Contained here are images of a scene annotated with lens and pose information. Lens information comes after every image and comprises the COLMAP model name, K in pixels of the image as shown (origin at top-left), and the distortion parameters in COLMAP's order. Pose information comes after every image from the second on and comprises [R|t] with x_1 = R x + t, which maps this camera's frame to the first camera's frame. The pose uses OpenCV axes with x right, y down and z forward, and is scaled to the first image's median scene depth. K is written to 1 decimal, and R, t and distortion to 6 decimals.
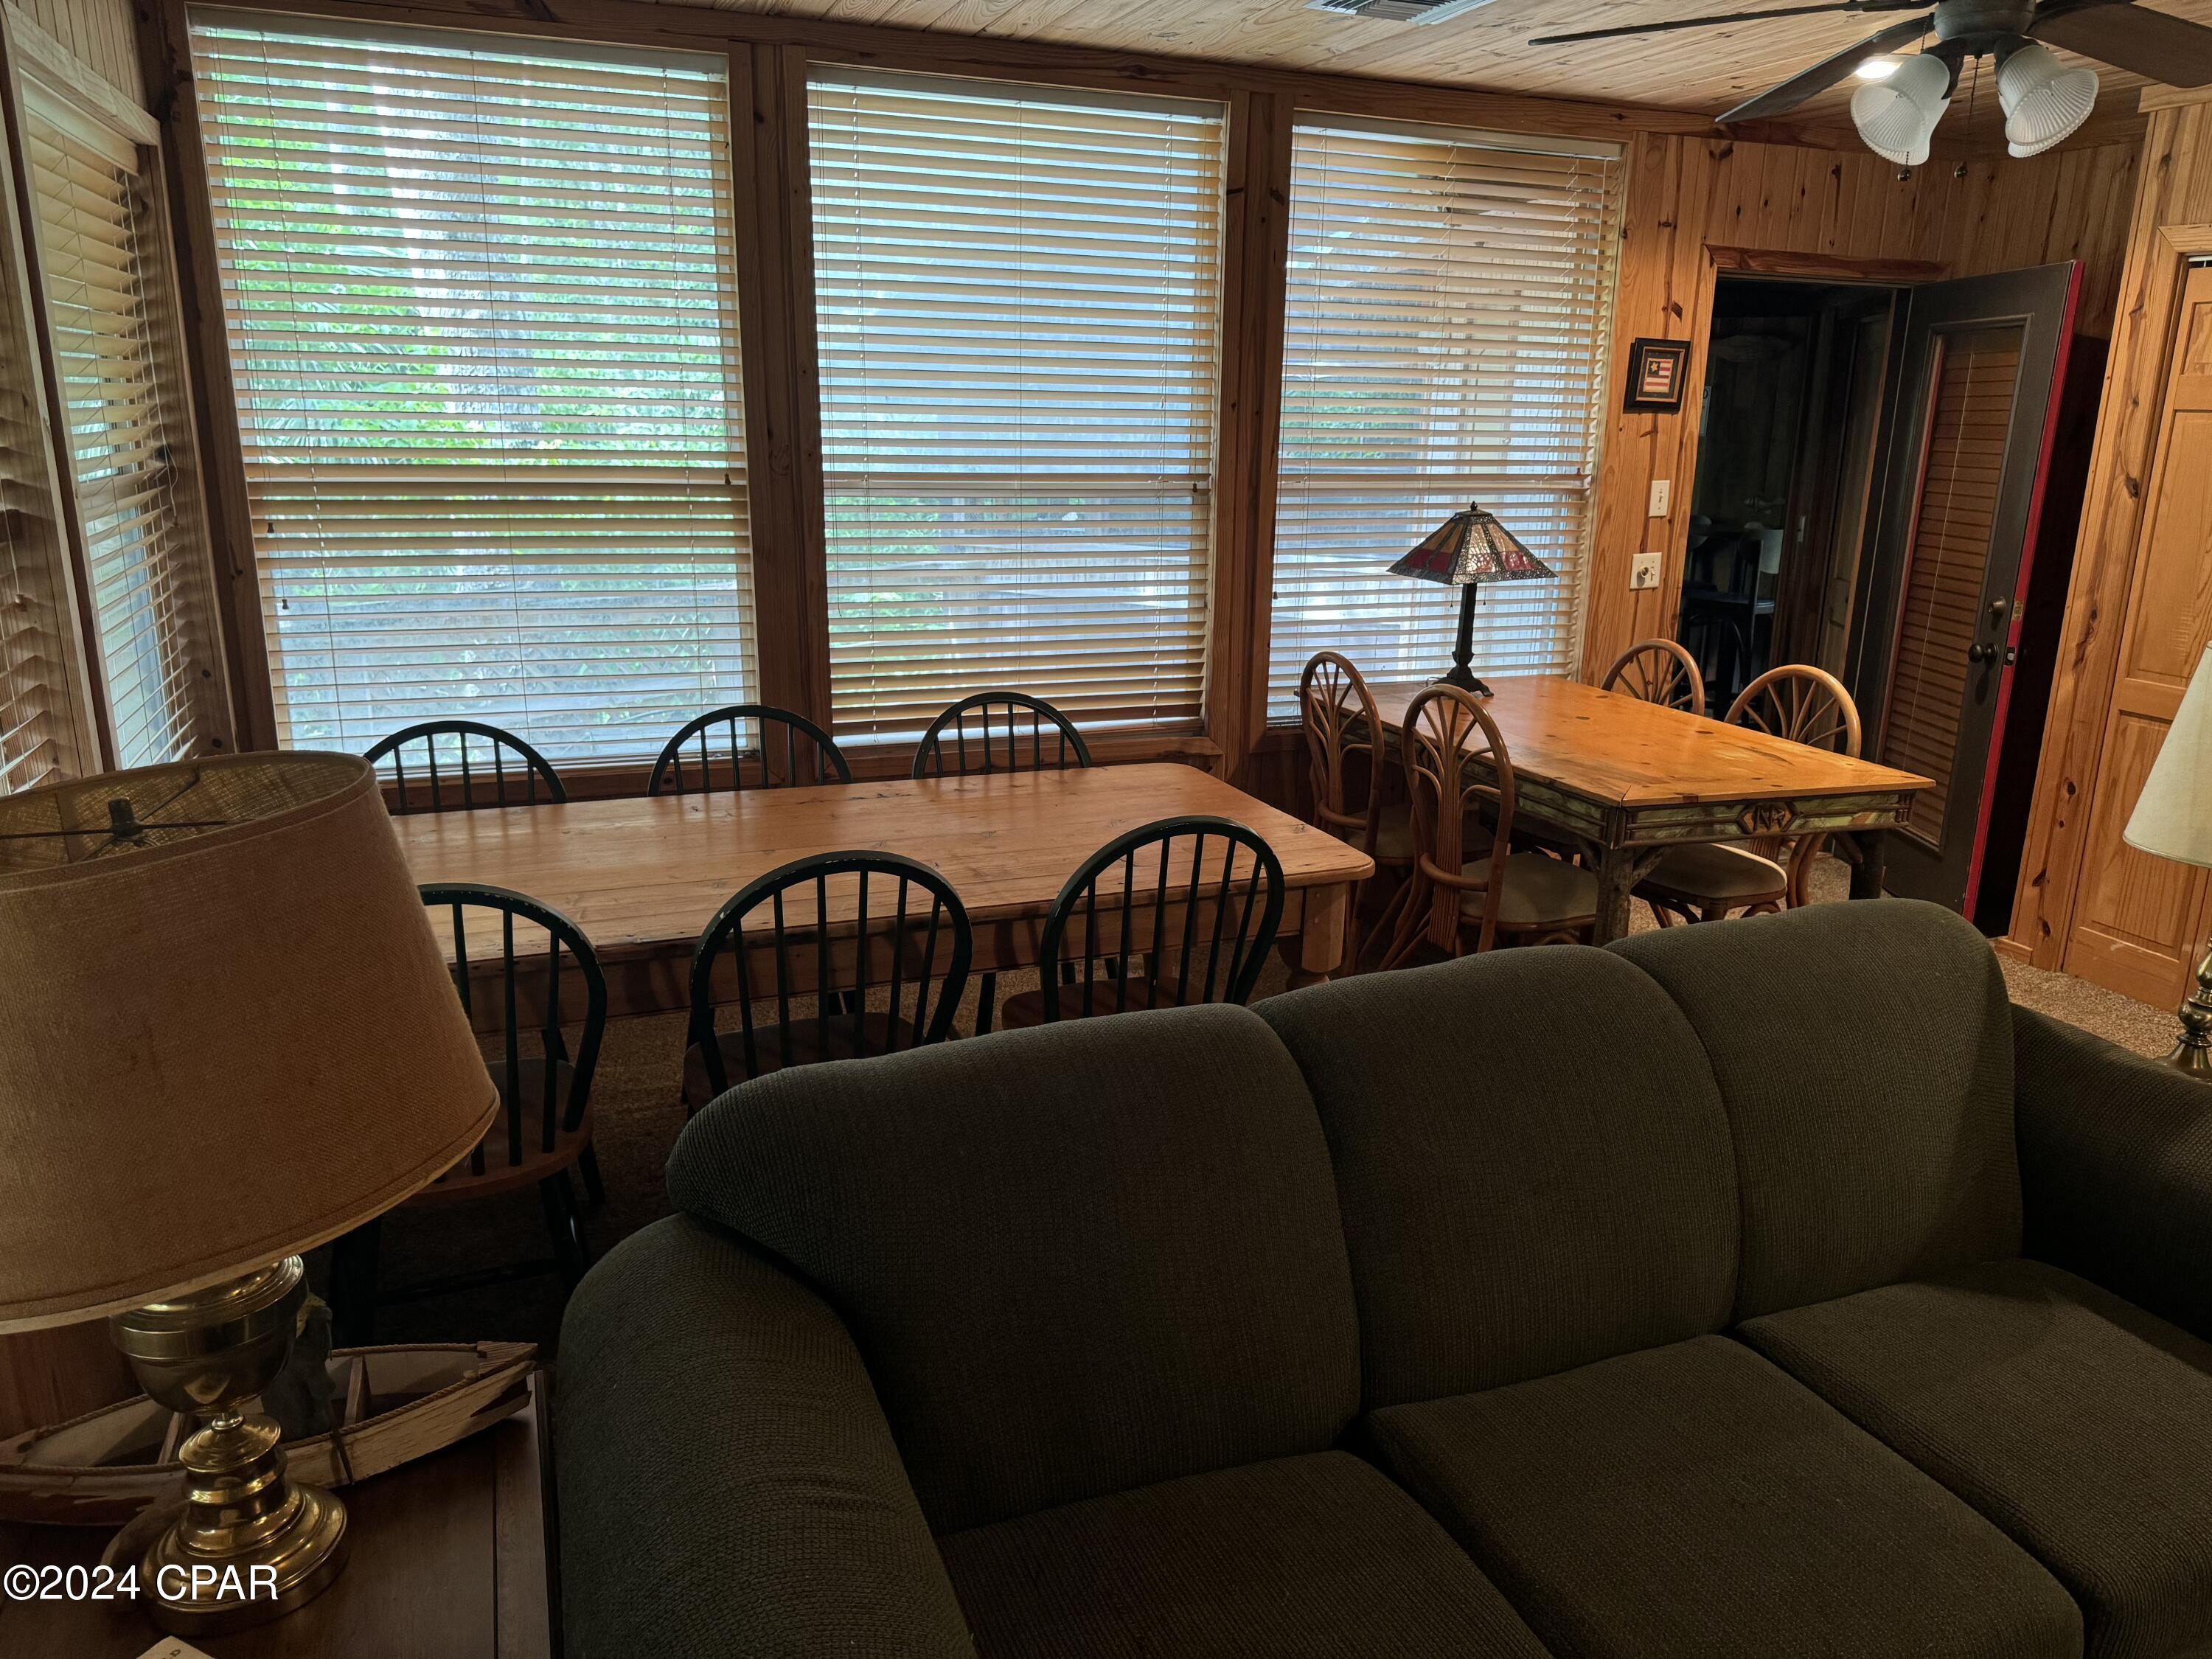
lens RADIAL K [[1559.4, 0, 1103.5], [0, 1559.4, 825.4], [0, 0, 1]] dist [0.047230, -0.061125]
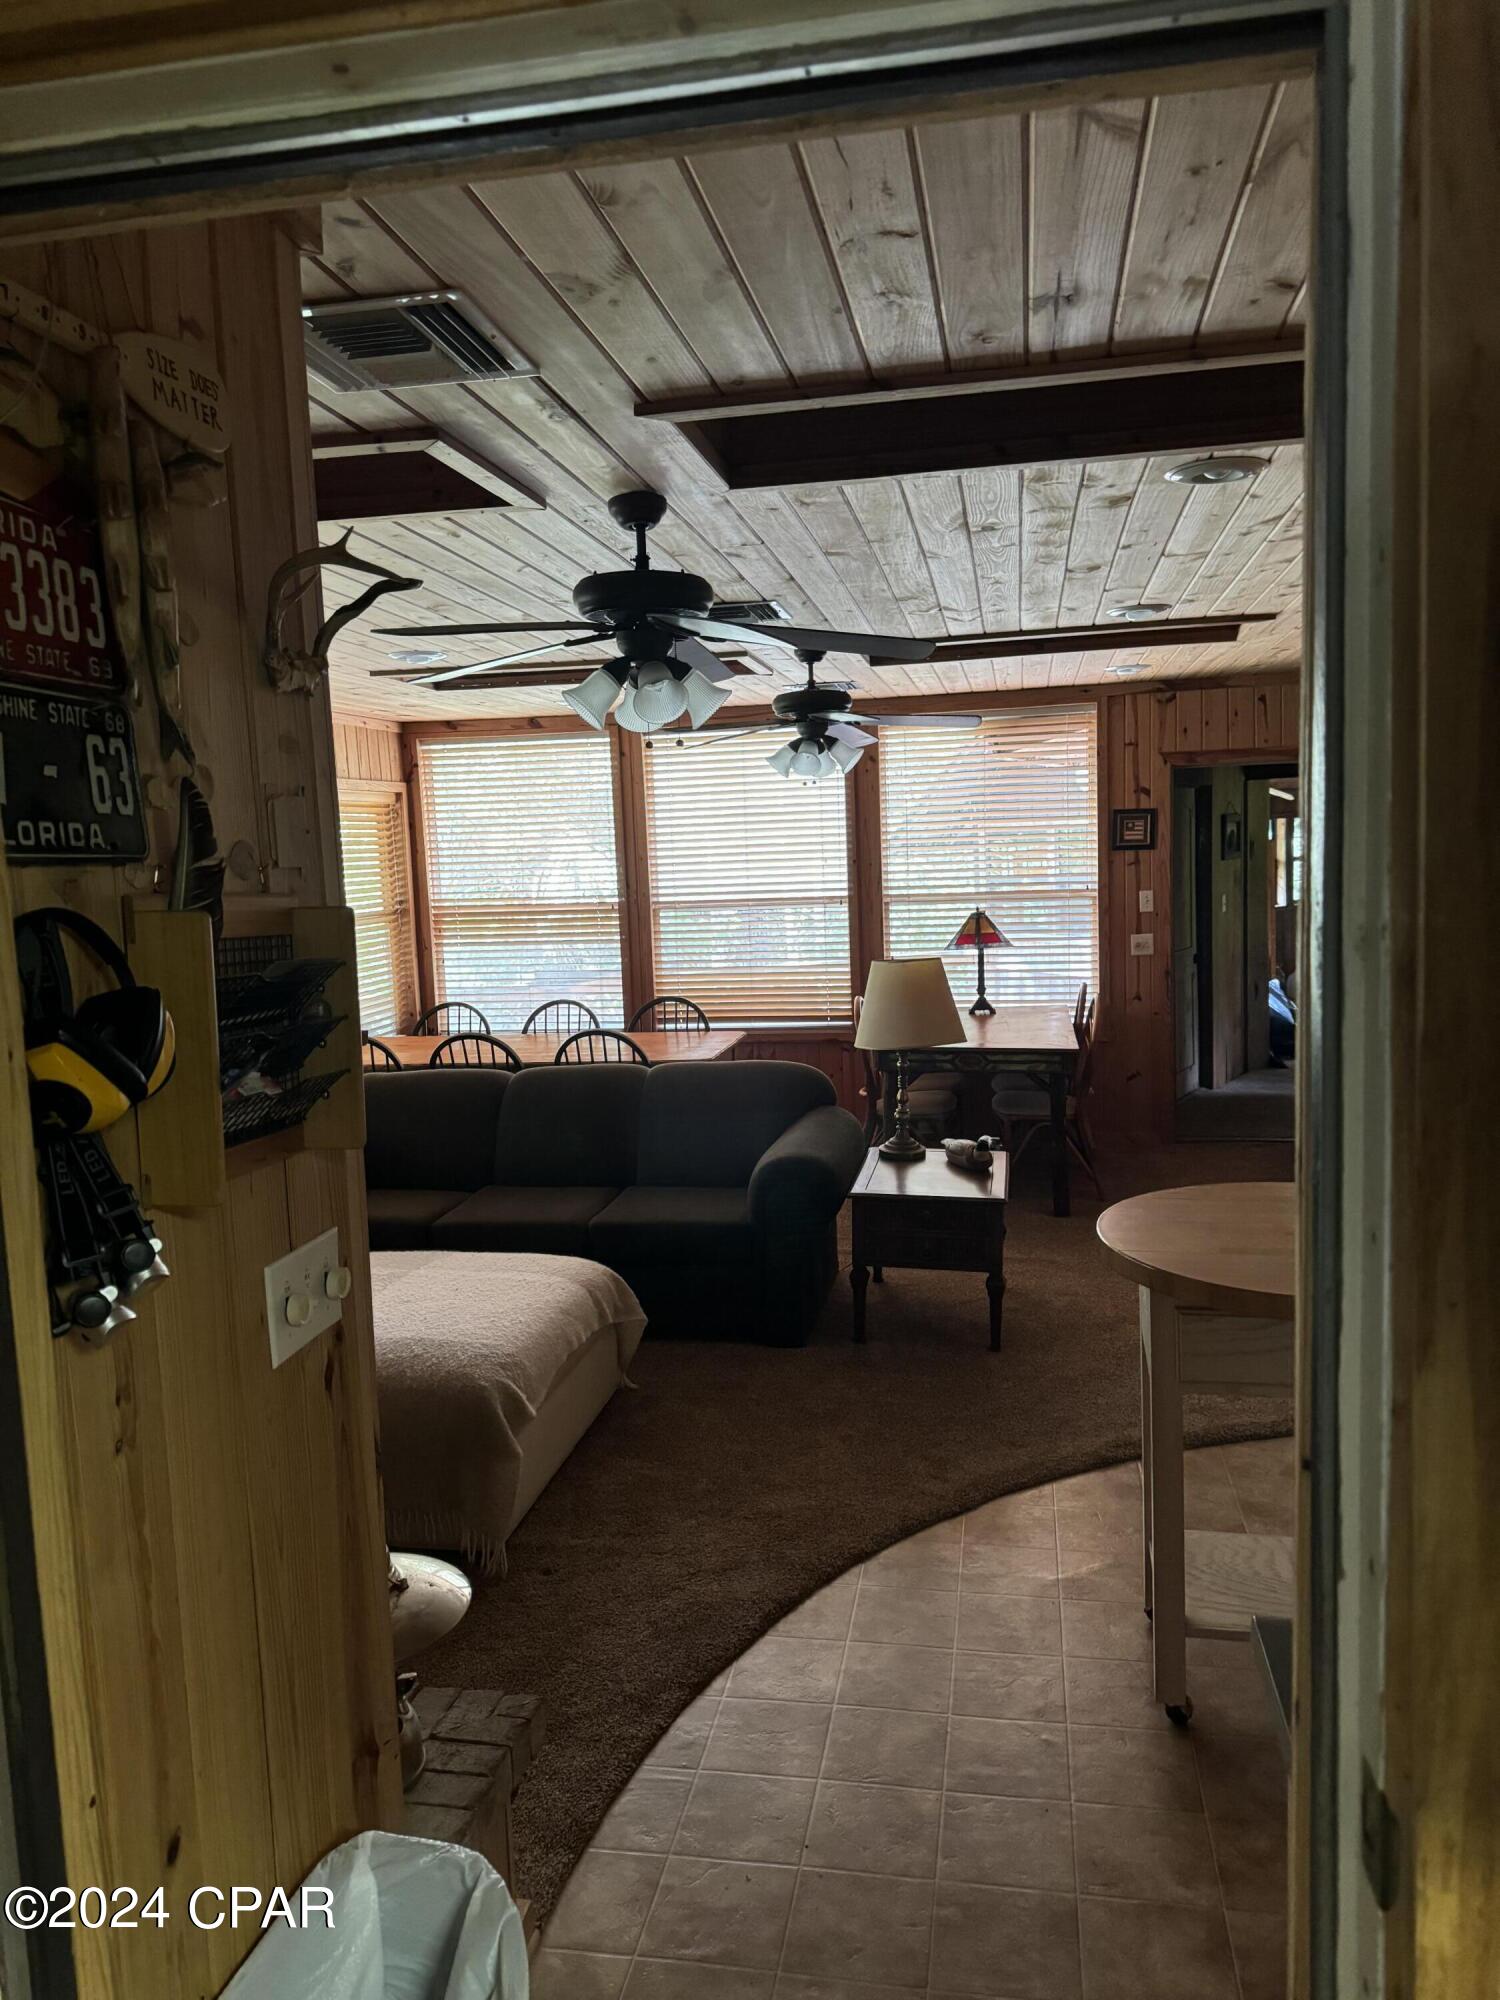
lens RADIAL K [[1410.0, 0, 750.0], [0, 1410.0, 1000.0], [0, 0, 1]] dist [0.047230, -0.061125]
pose [[0.844107, 0.008217, -0.536112, 0.881259], [-0.087580, 0.988566, -0.122744, 0.122900], [0.528974, 0.150562, 0.835175, -0.483955]]
